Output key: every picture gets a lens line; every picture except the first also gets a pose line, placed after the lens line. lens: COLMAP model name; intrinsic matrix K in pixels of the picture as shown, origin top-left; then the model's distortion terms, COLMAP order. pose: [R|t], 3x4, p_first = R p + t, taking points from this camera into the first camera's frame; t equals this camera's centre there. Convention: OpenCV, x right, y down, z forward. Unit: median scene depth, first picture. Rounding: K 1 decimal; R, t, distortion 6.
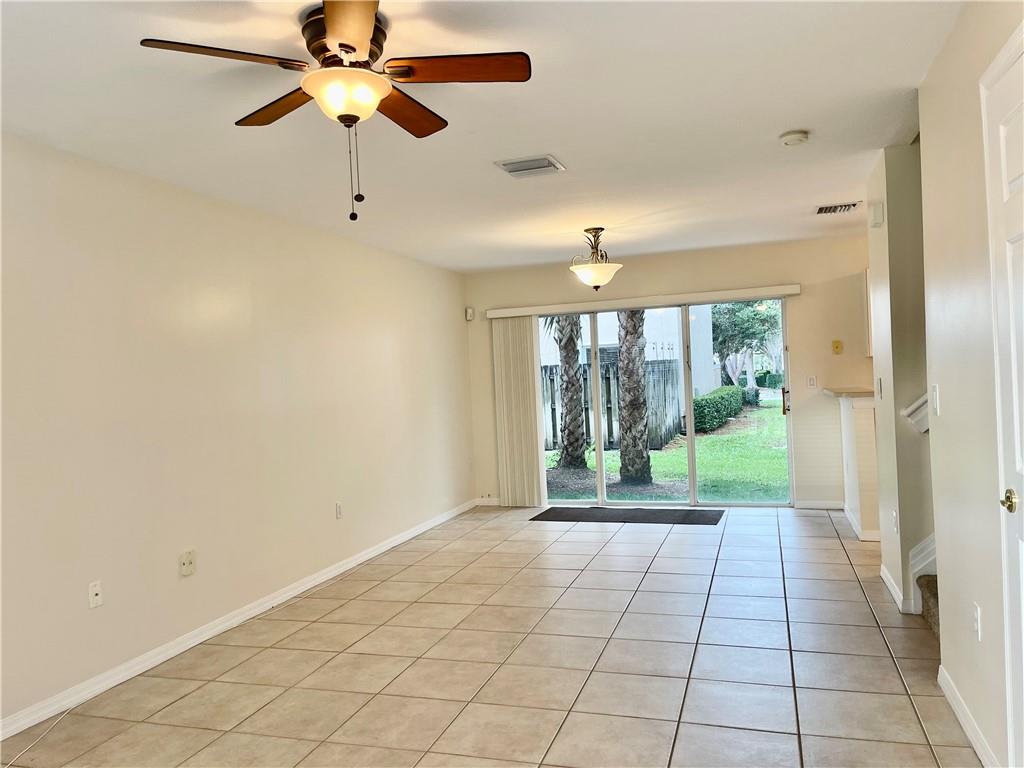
lens RADIAL K [[777.2, 0, 512.5], [0, 777.2, 384.0], [0, 0, 1]] dist [-0.000926, -0.000085]
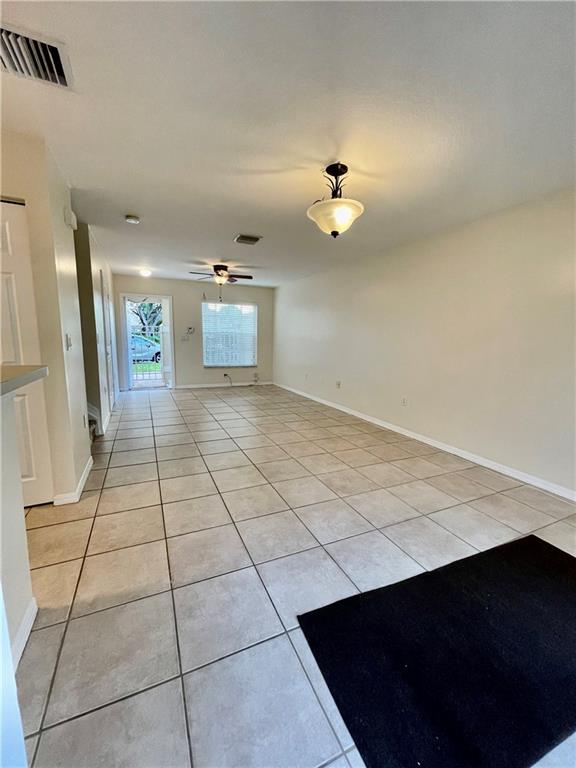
lens RADIAL K [[311.7, 0, 287.8], [0, 311.7, 384.0], [0, 0, 1]] dist [-0.001190, 0.000045]
pose [[-0.738571, 0.134498, -0.660624, 0.500458], [0.010327, 0.982040, 0.188390, -0.020286], [0.674097, 0.132318, -0.726695, 1.468536]]
